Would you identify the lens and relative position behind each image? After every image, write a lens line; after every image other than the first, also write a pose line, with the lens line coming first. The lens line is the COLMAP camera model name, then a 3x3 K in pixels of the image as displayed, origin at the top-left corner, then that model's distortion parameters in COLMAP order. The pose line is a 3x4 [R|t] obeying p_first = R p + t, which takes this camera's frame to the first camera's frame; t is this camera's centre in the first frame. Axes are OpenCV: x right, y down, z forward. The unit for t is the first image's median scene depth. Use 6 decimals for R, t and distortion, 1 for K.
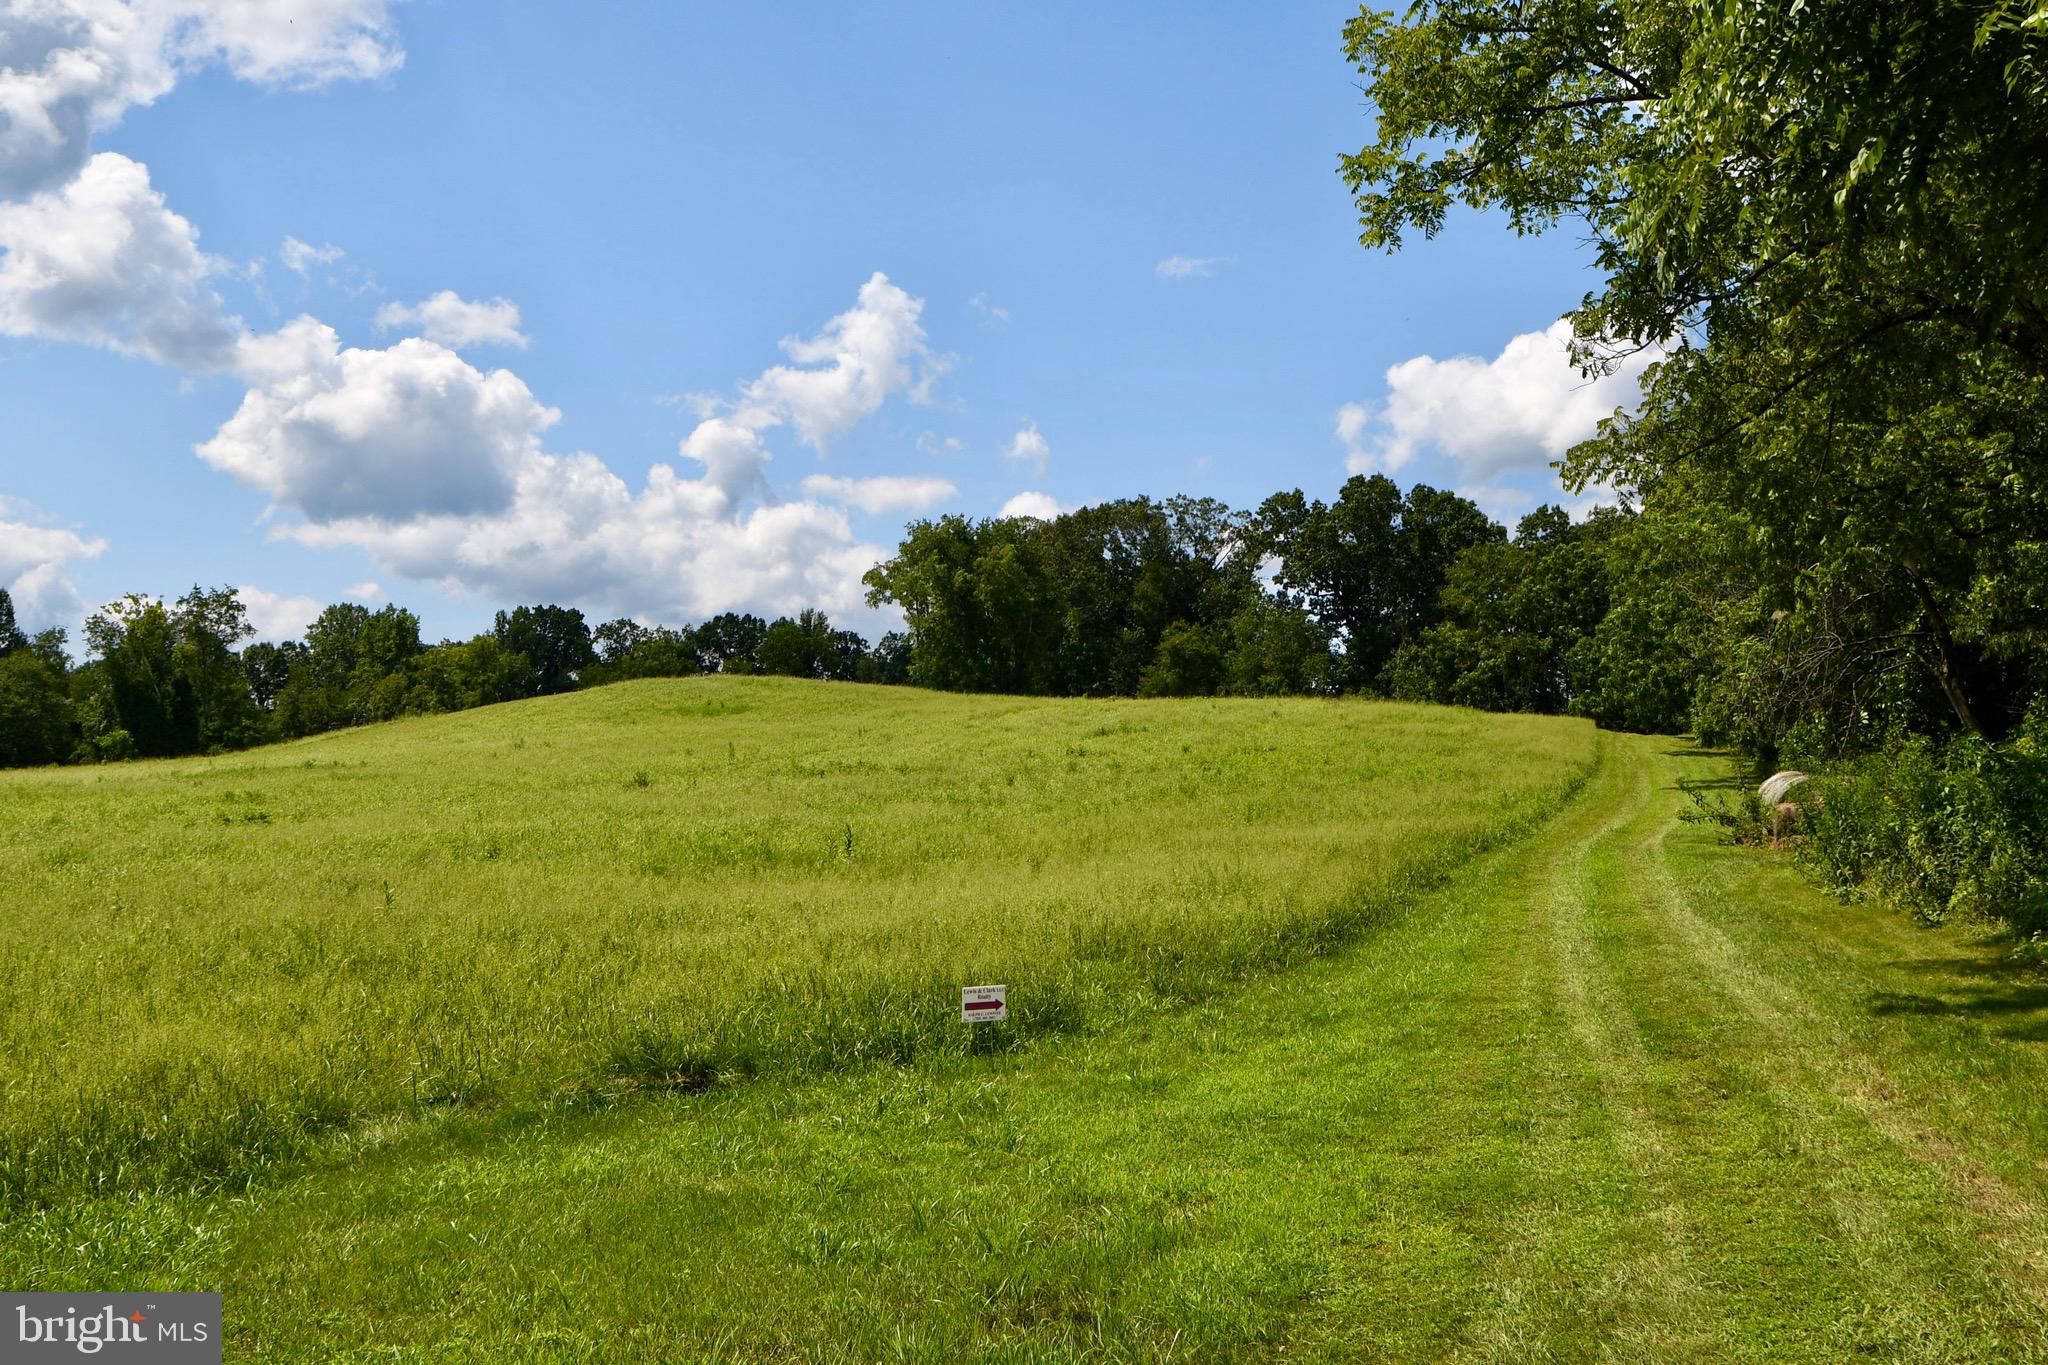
lens RADIAL K [[2351.3, 0, 1024.0], [0, 2351.3, 682.5], [0, 0, 1]] dist [0.063083, -0.088695]
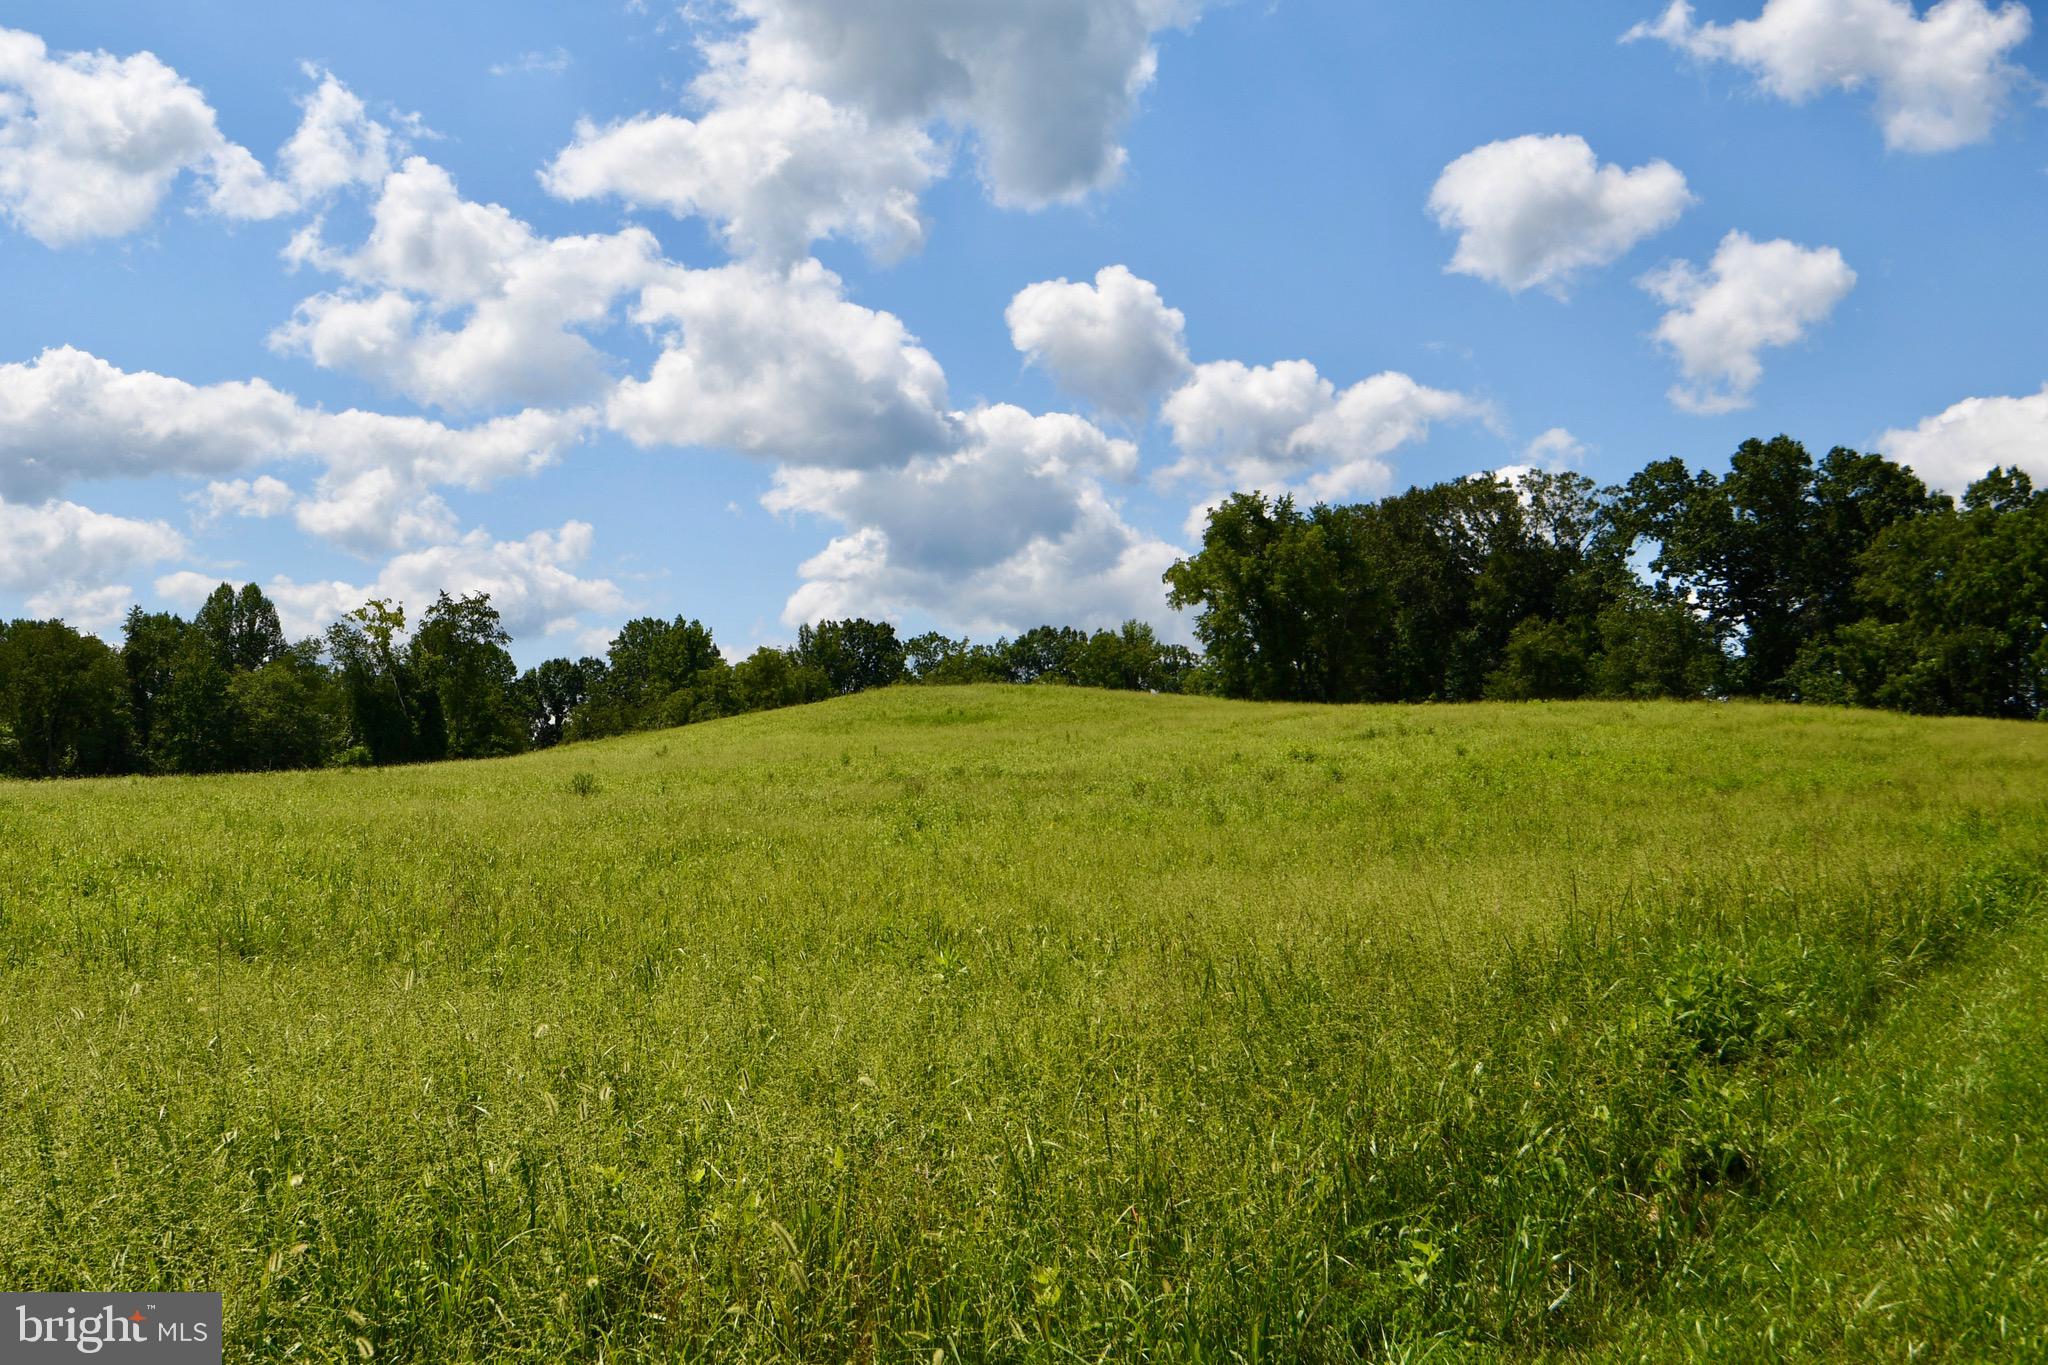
lens RADIAL K [[2149.3, 0, 1024.0], [0, 2149.3, 682.5], [0, 0, 1]] dist [0.167842, -0.561727]
pose [[0.980546, -0.005090, -0.196226, 0.039417], [0.001215, 0.999802, -0.019861, 0.011866], [0.196288, 0.019237, 0.980358, 0.206561]]
